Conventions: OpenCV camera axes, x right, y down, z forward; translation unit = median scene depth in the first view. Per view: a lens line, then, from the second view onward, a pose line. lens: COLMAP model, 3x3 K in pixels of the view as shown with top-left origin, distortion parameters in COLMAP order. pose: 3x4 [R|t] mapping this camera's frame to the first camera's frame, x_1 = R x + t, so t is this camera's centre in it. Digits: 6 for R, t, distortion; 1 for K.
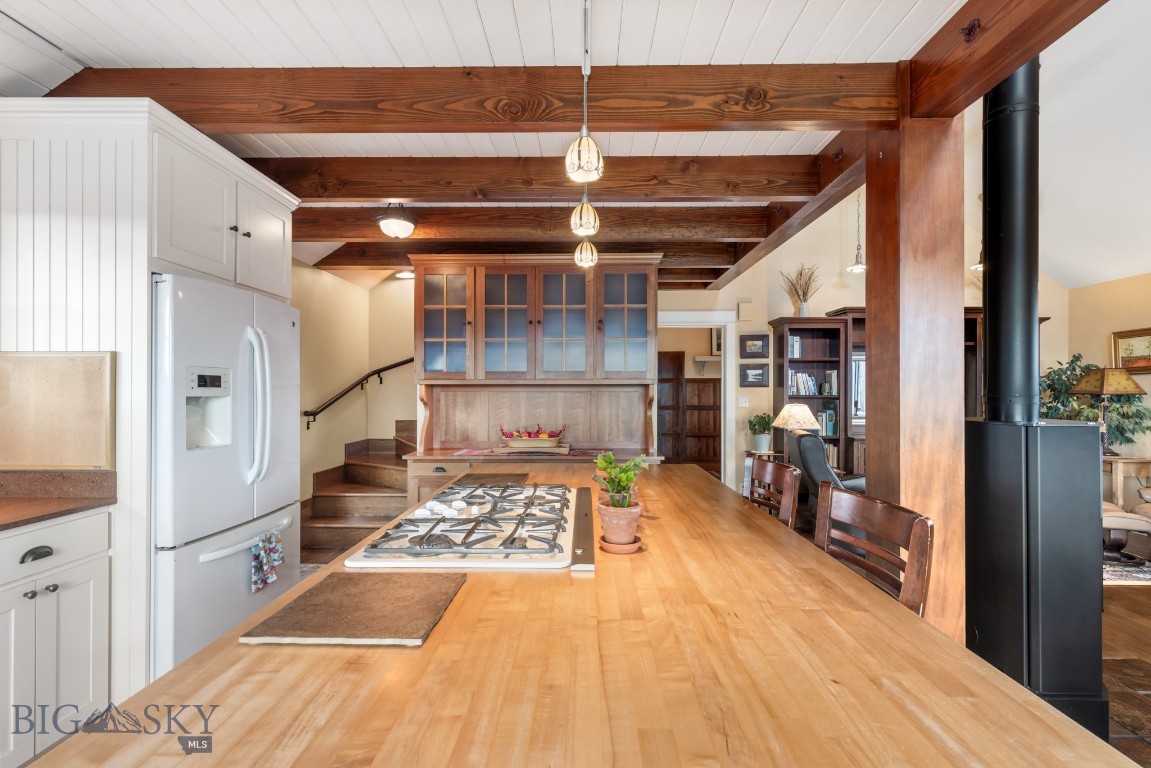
lens RADIAL K [[517.1, 0, 576.9], [0, 517.1, 387.7], [0, 0, 1]] dist [0.008136, -0.000897]
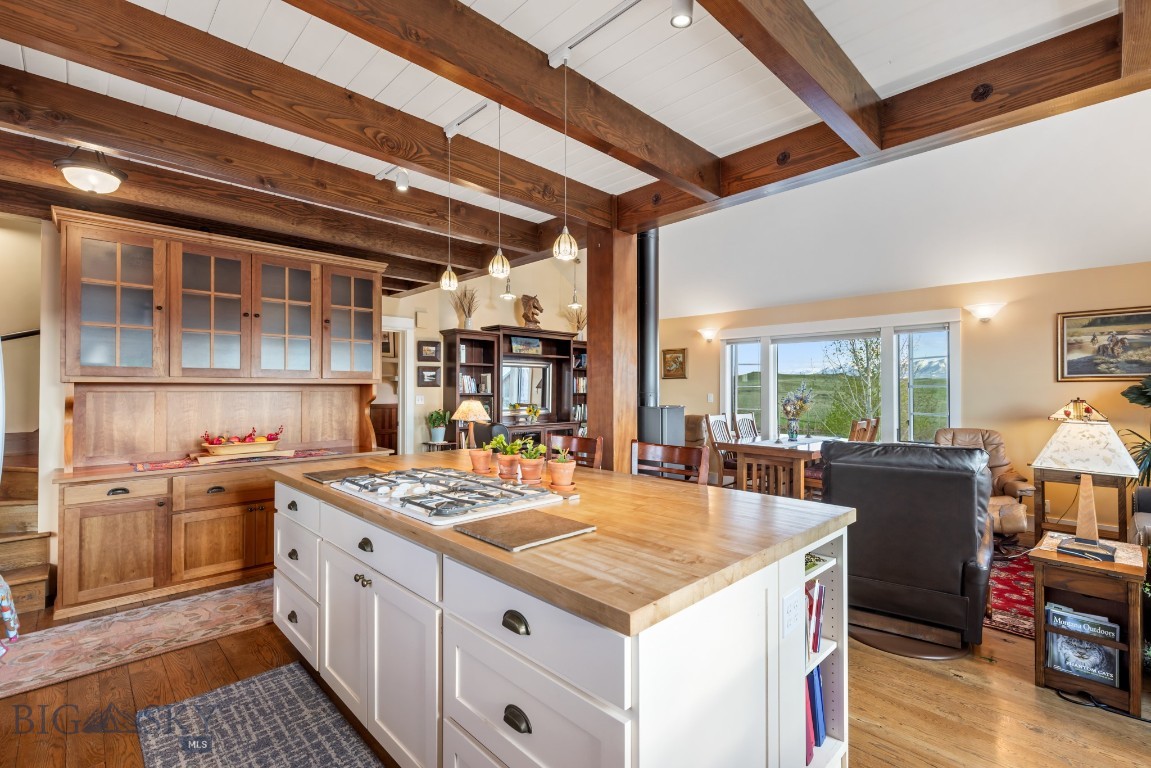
lens RADIAL K [[517.1, 0, 573.4], [0, 517.1, 383.5], [0, 0, 1]] dist [0.008136, -0.000897]
pose [[0.704472, 0.006926, 0.709698, -0.306405], [-0.002335, 0.999970, -0.007441, -0.000748], [-0.709728, 0.003585, 0.704467, -0.042436]]
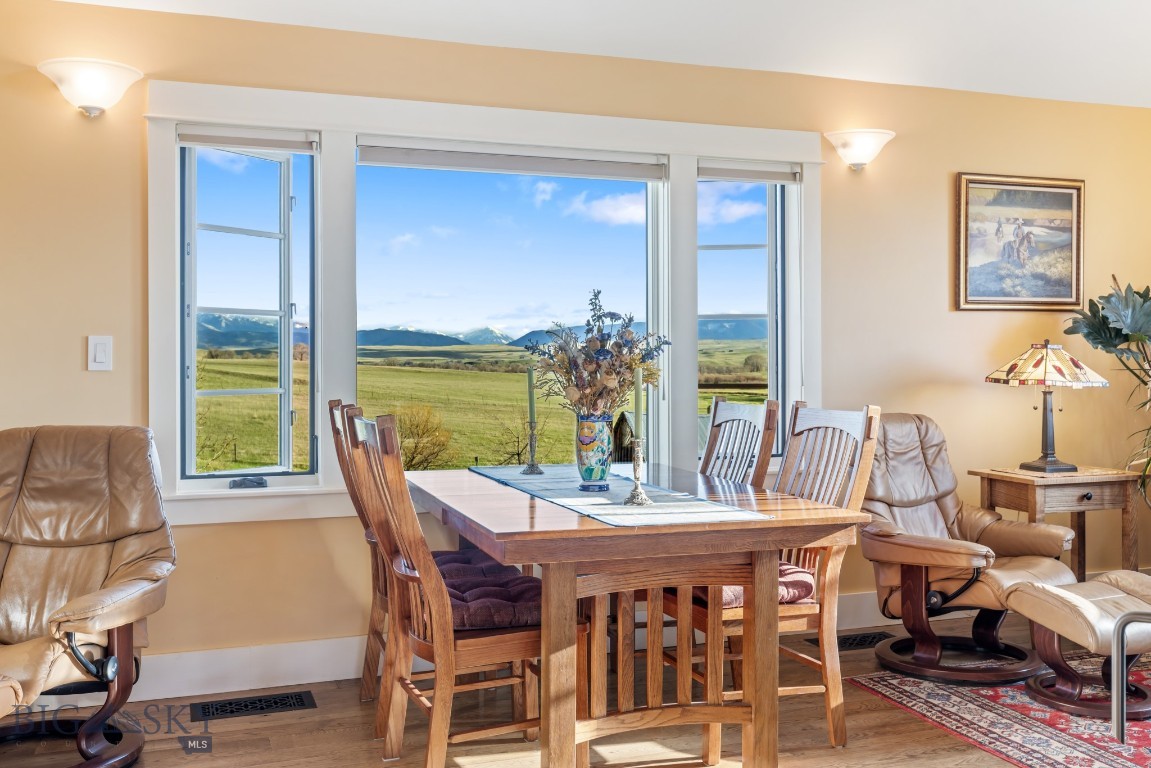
lens RADIAL K [[1104.4, 0, 572.6], [0, 1104.4, 361.9], [0, 0, 1]] dist [0.008936, 0.000000]
pose [[-0.363801, -0.009243, 0.931431, 0.240257], [-0.004762, 0.999956, 0.008063, 0.030826], [-0.931464, -0.001502, -0.363829, 0.775870]]
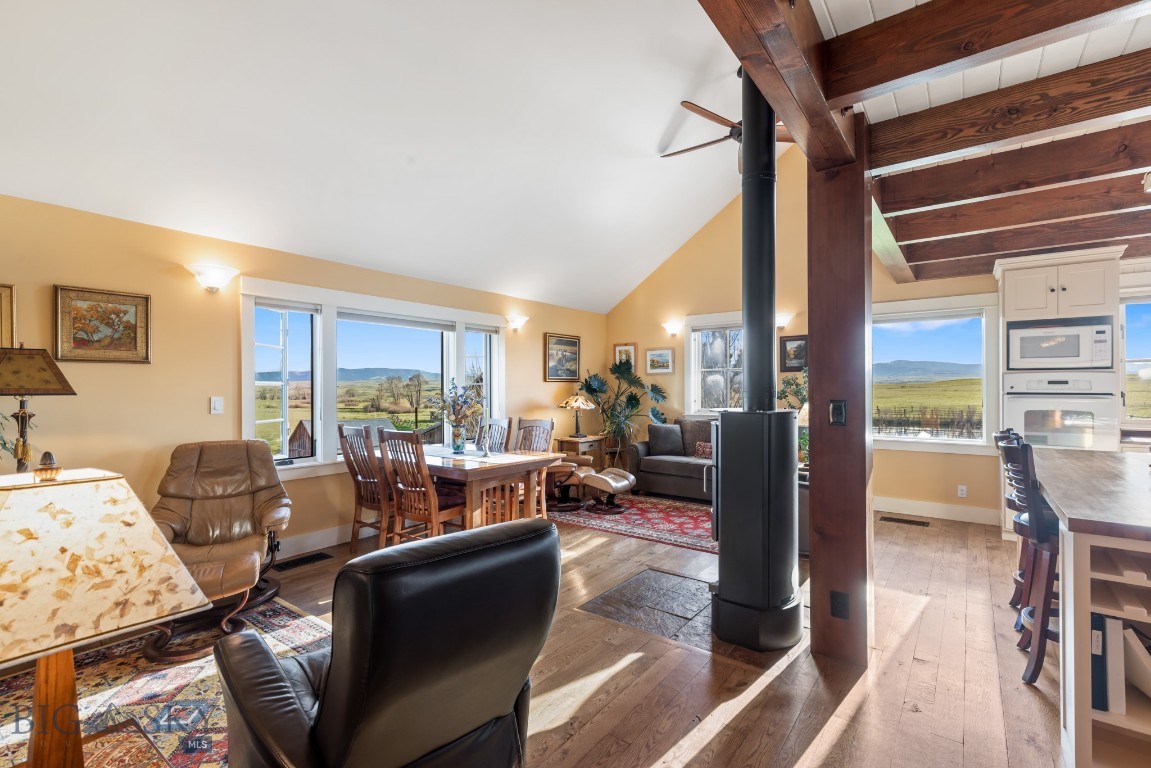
lens RADIAL K [[517.1, 0, 576.5], [0, 517.1, 386.3], [0, 0, 1]] dist [0.008136, -0.000897]
pose [[-0.809538, 0.000285, 0.587067, 0.212530], [-0.002447, 0.999990, -0.003859, 0.003969], [-0.587062, -0.004561, -0.809529, 1.138837]]
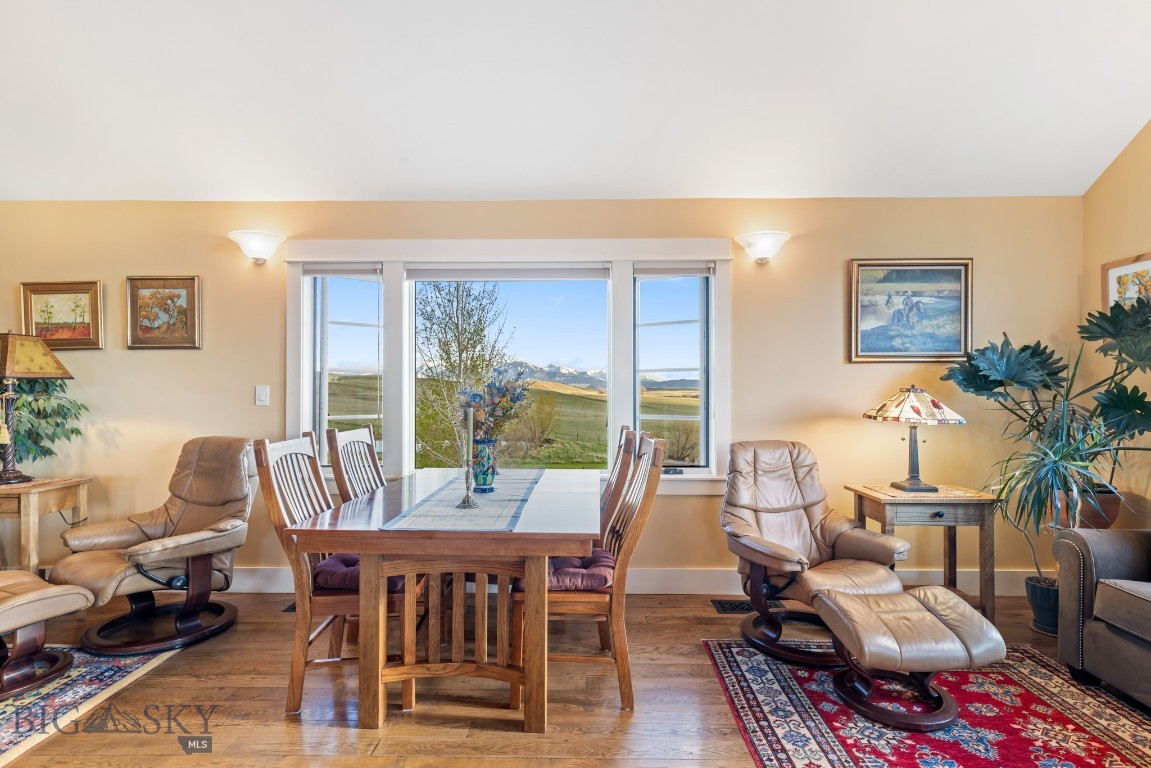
lens RADIAL K [[557.5, 0, 575.3], [0, 557.5, 390.5], [0, 0, 1]] dist [0.001158, 0.000268]
pose [[-0.006672, -0.002464, 0.999975, 0.394203], [-0.003970, 0.999989, 0.002437, 0.022582], [-0.999970, -0.003953, -0.006682, 0.379424]]
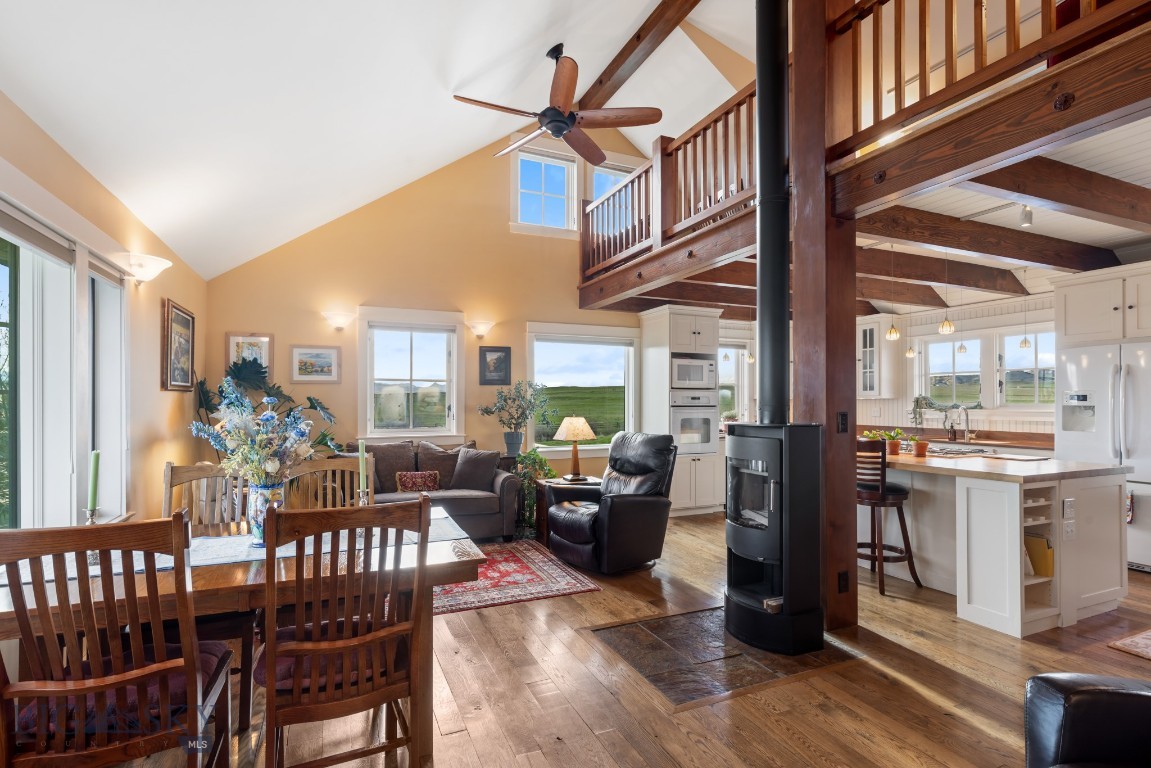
lens RADIAL K [[557.5, 0, 577.3], [0, 557.5, 394.1], [0, 0, 1]] dist [0.001158, 0.000268]
pose [[-0.905816, -0.008308, -0.423591, 0.937808], [-0.000877, 0.999842, -0.017734, 0.005840], [0.423671, -0.015692, -0.905680, 1.029821]]
